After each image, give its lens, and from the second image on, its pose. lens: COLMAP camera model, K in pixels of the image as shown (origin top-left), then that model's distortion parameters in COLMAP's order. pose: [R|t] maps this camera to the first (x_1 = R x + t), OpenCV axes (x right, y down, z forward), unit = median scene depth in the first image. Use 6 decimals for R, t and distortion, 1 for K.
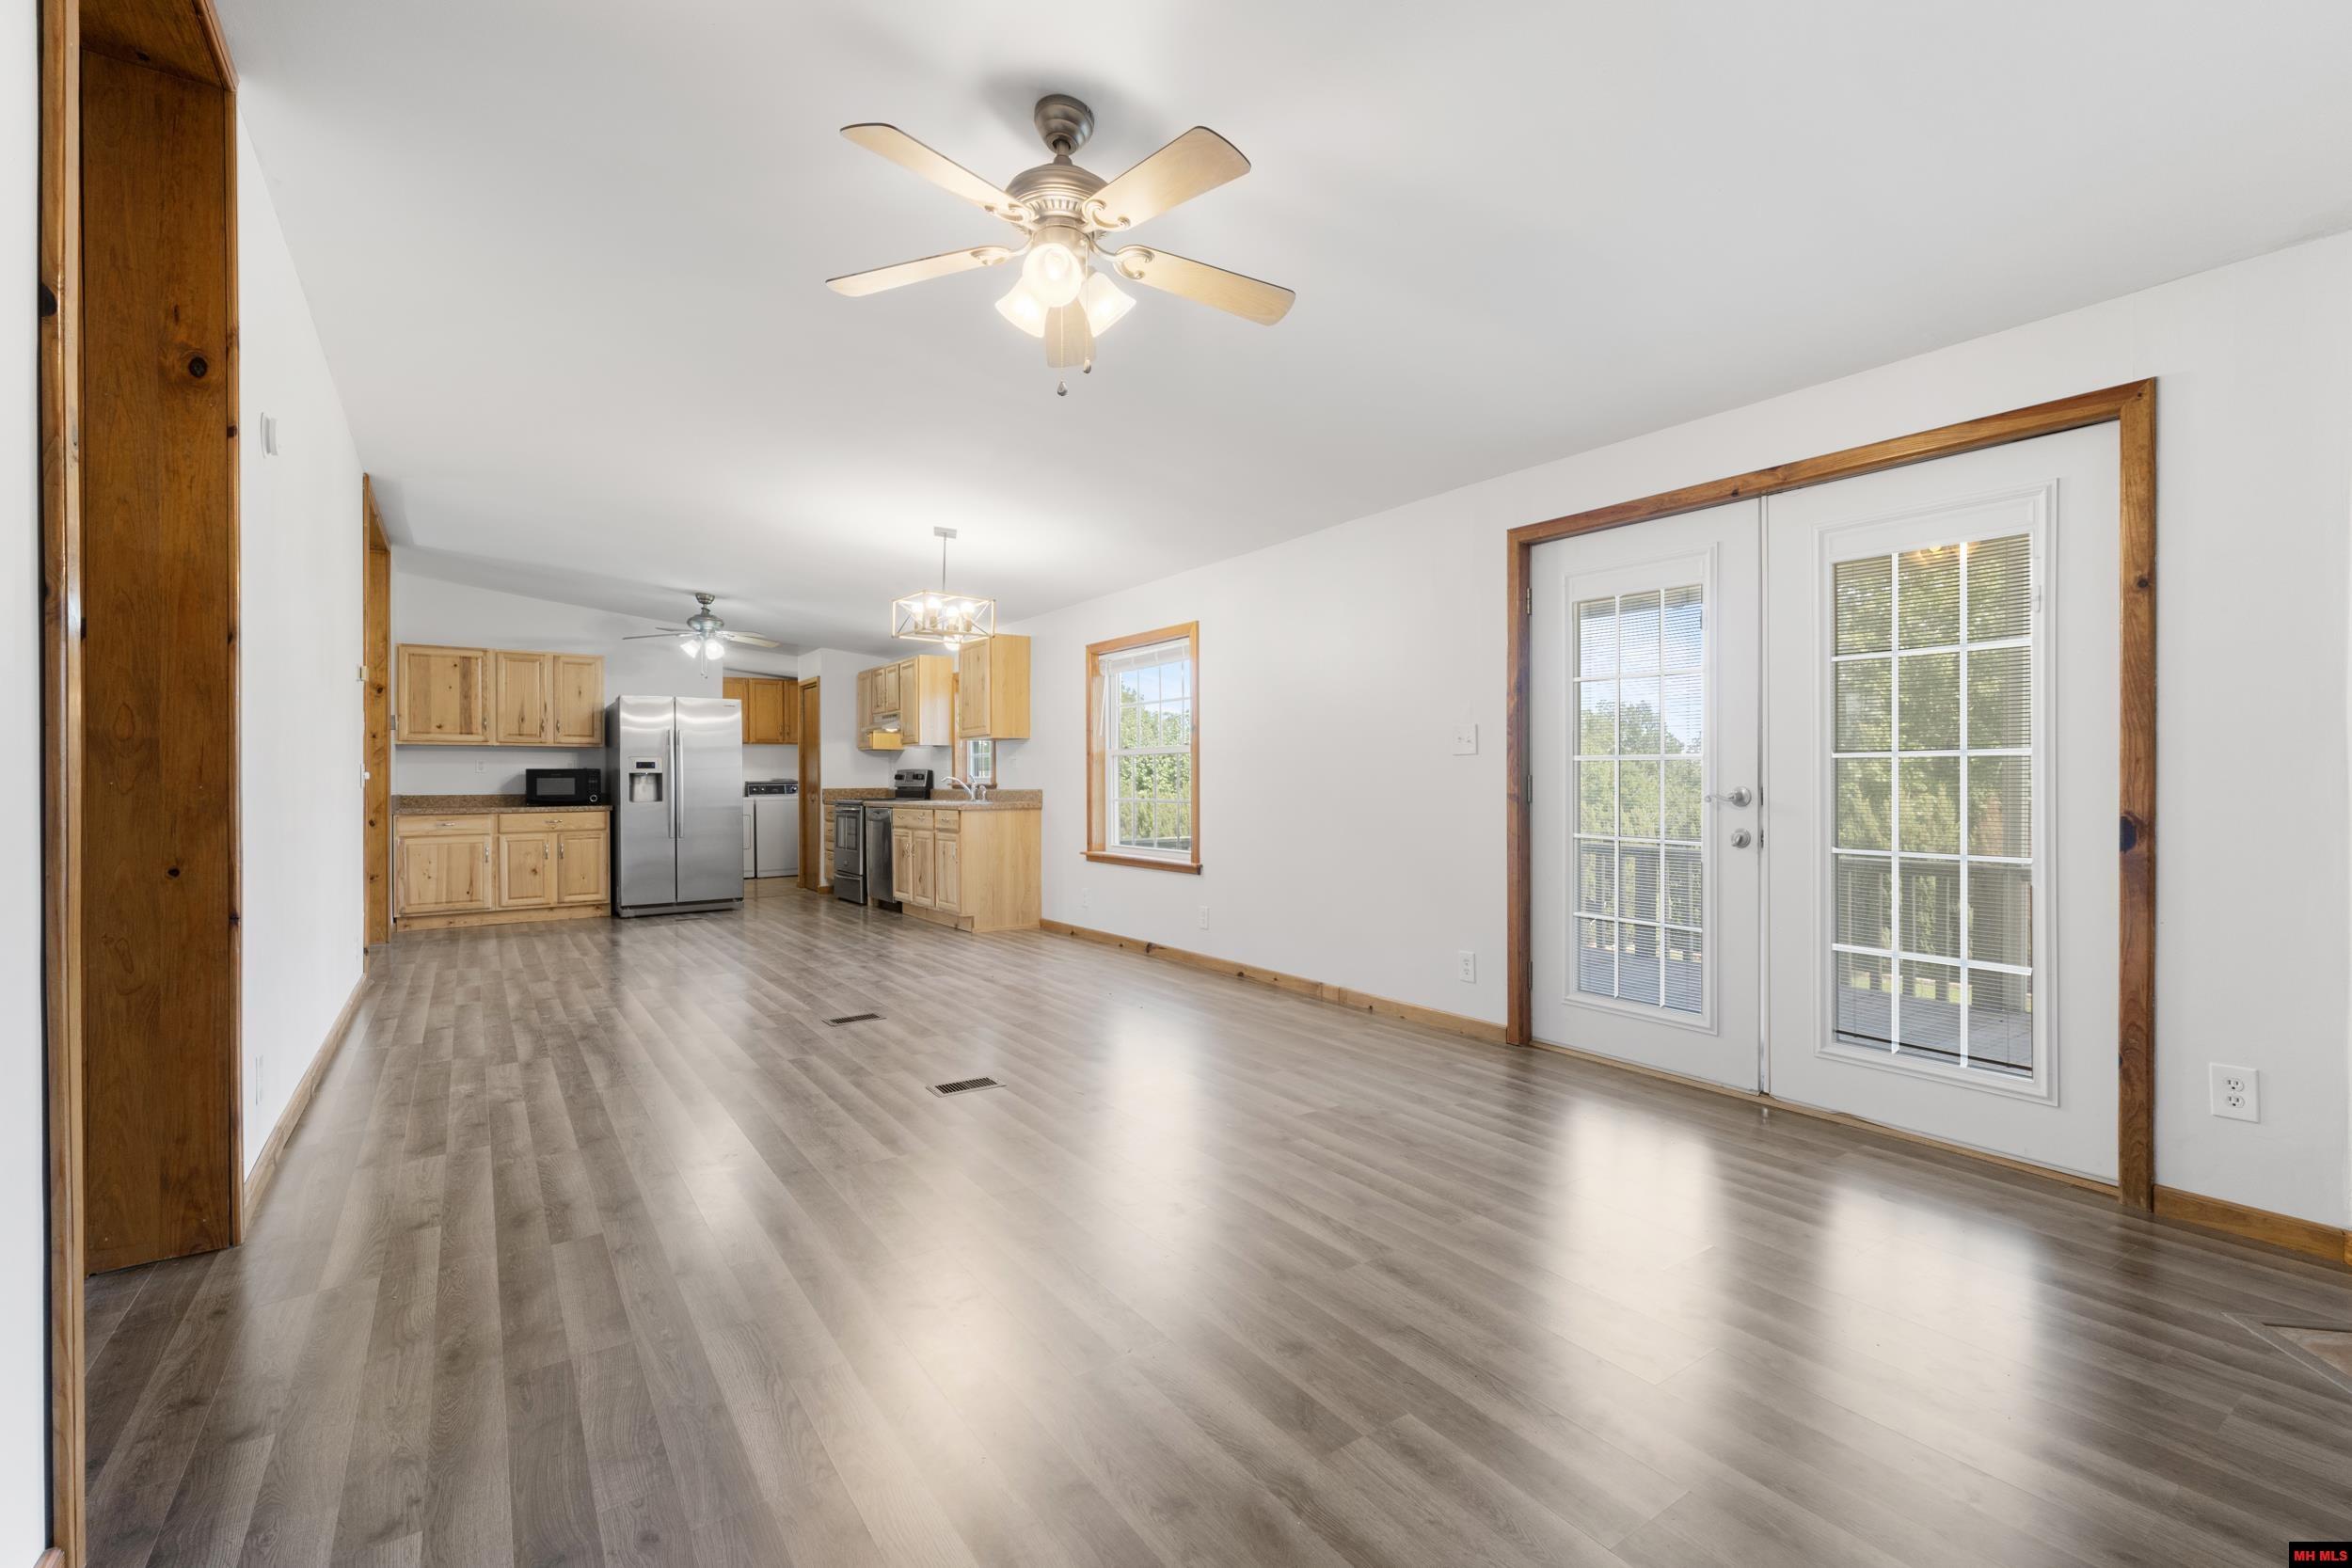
lens RADIAL K [[993.7, 0, 1136.3], [0, 993.7, 780.8], [0, 0, 1]] dist [0.001811, -0.001487]
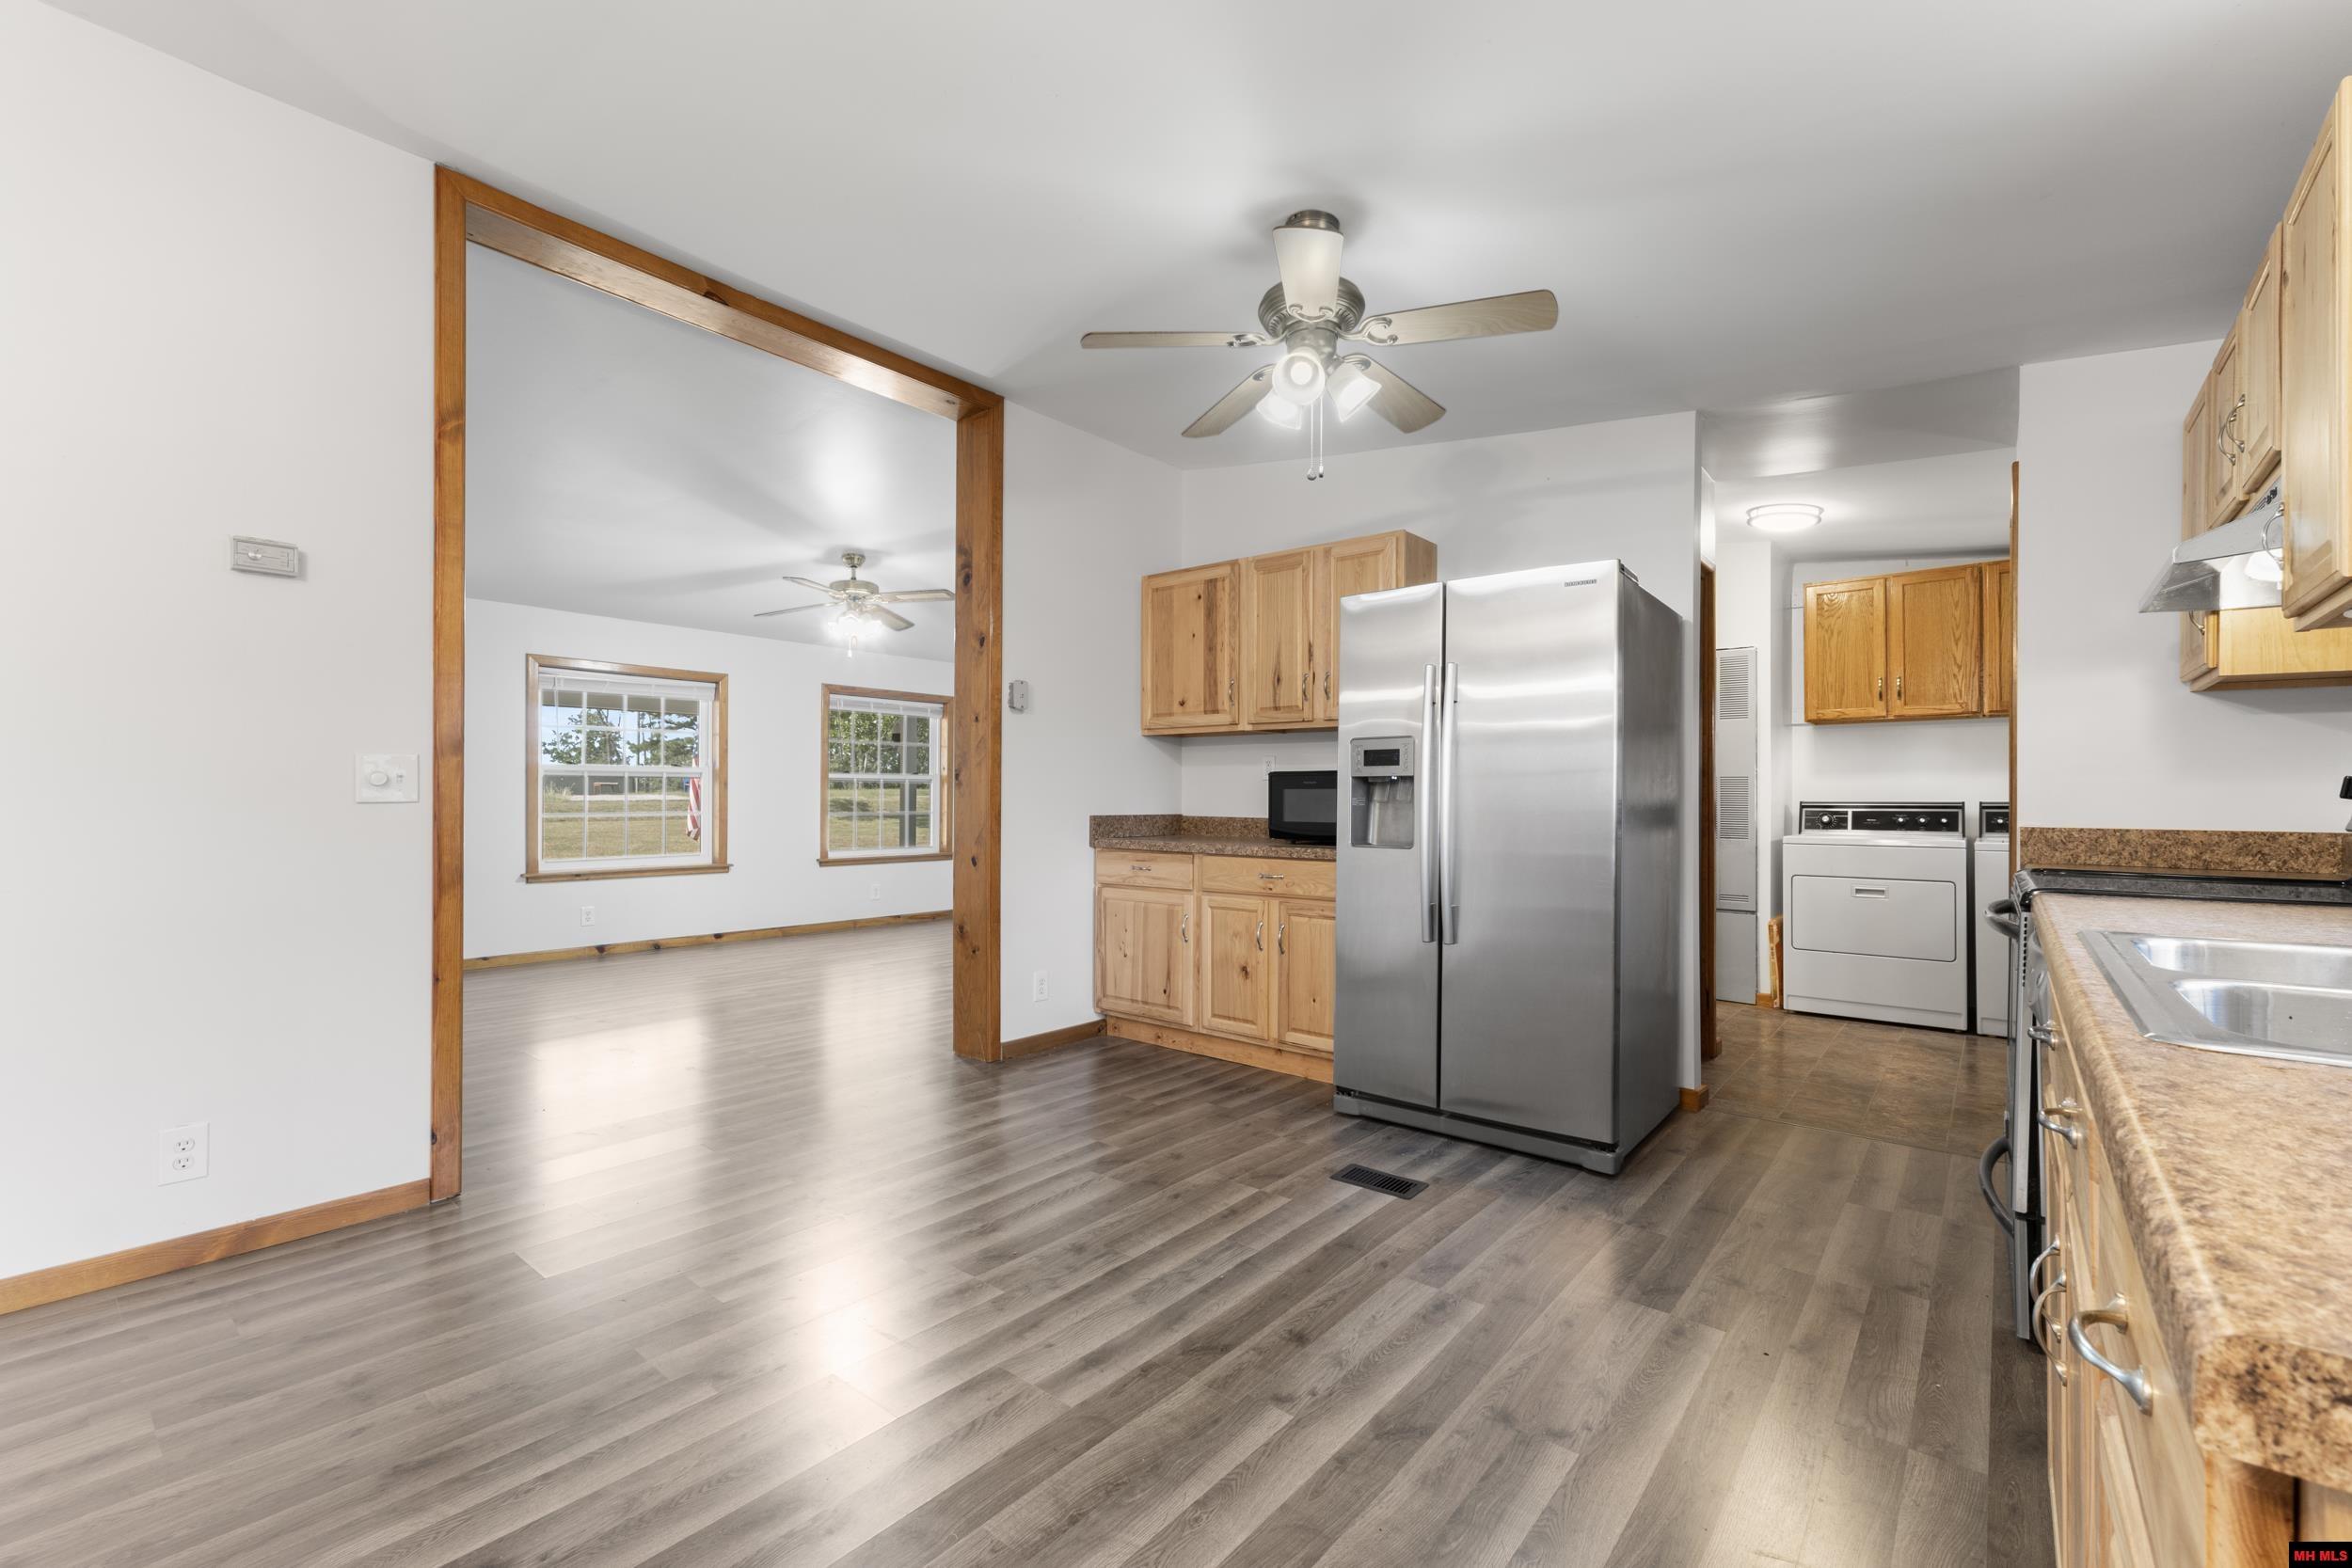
lens RADIAL K [[993.7, 0, 1177.8], [0, 993.7, 790.0], [0, 0, 1]] dist [0.001811, -0.001487]
pose [[0.259728, -0.000069, -0.965682, -0.116910], [-0.009486, 0.999952, -0.002623, -0.000502], [0.965635, 0.009842, 0.259715, 0.811484]]
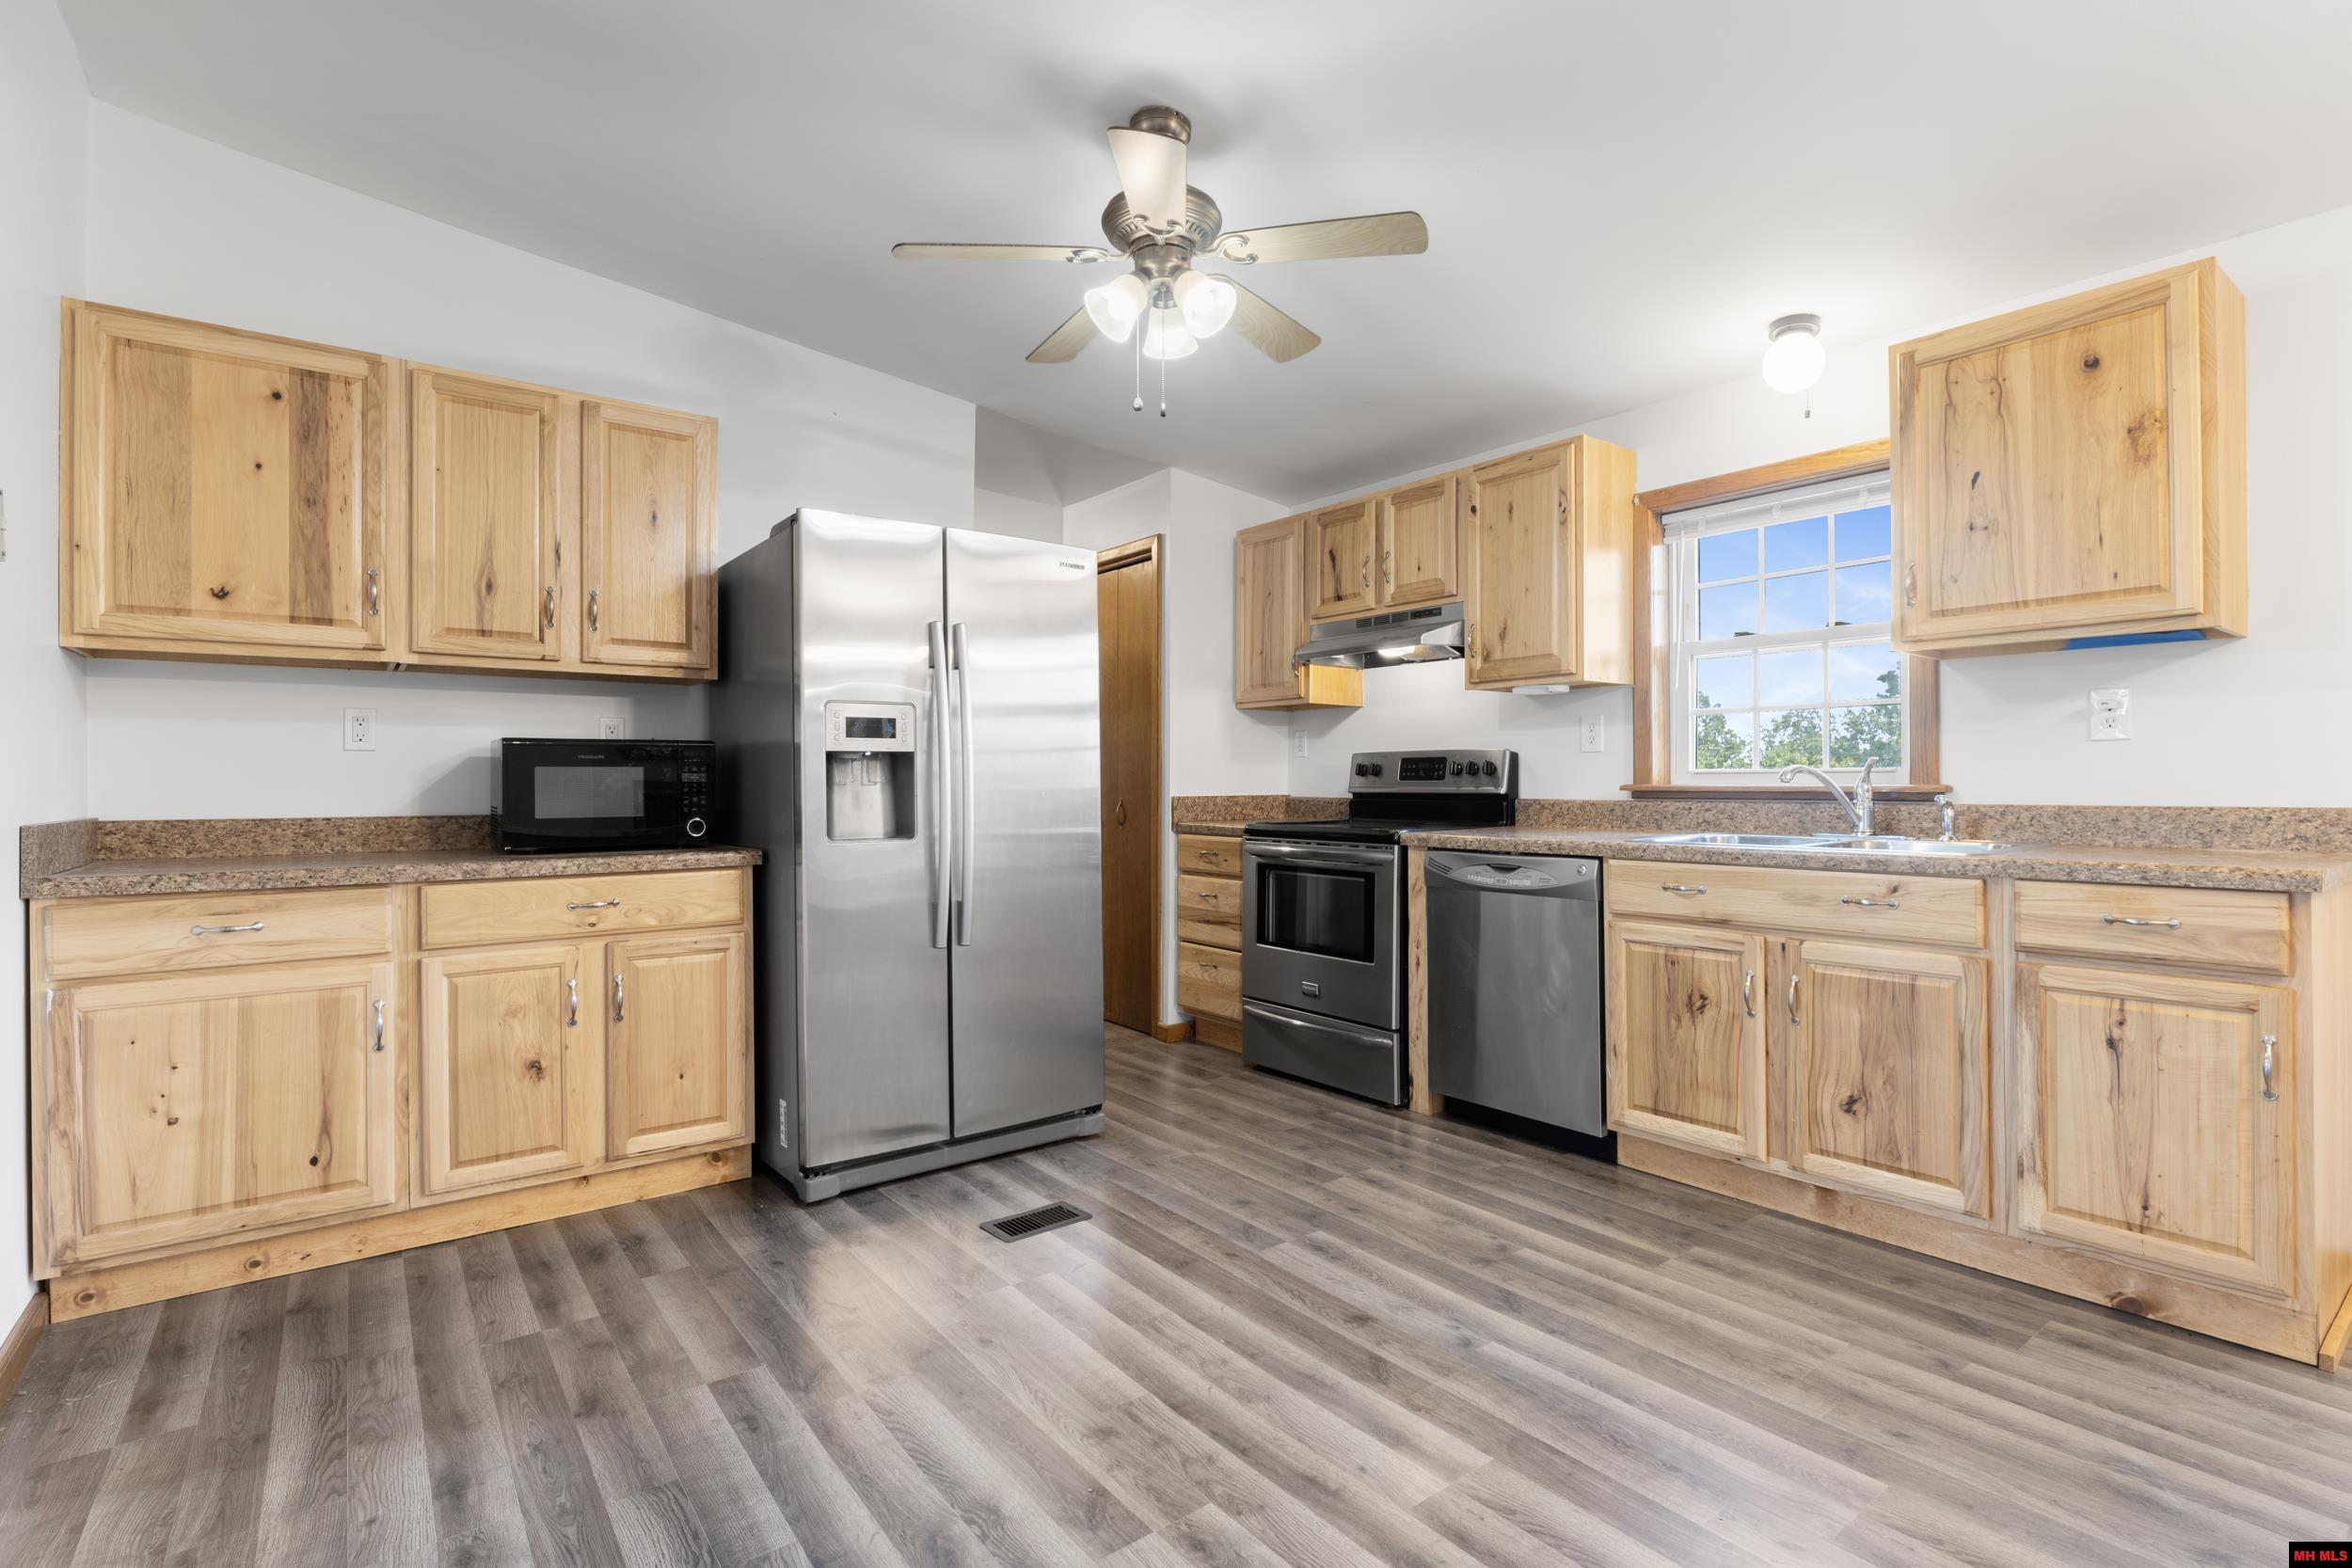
lens RADIAL K [[1147.7, 0, 1150.9], [0, 1147.7, 772.3], [0, 0, 1]] dist [-0.008464, 0.000472]
pose [[0.998983, 0.001390, 0.045057, -0.419334], [-0.000941, 0.999950, -0.009982, 0.002570], [-0.045068, 0.009930, 0.998935, 0.619731]]
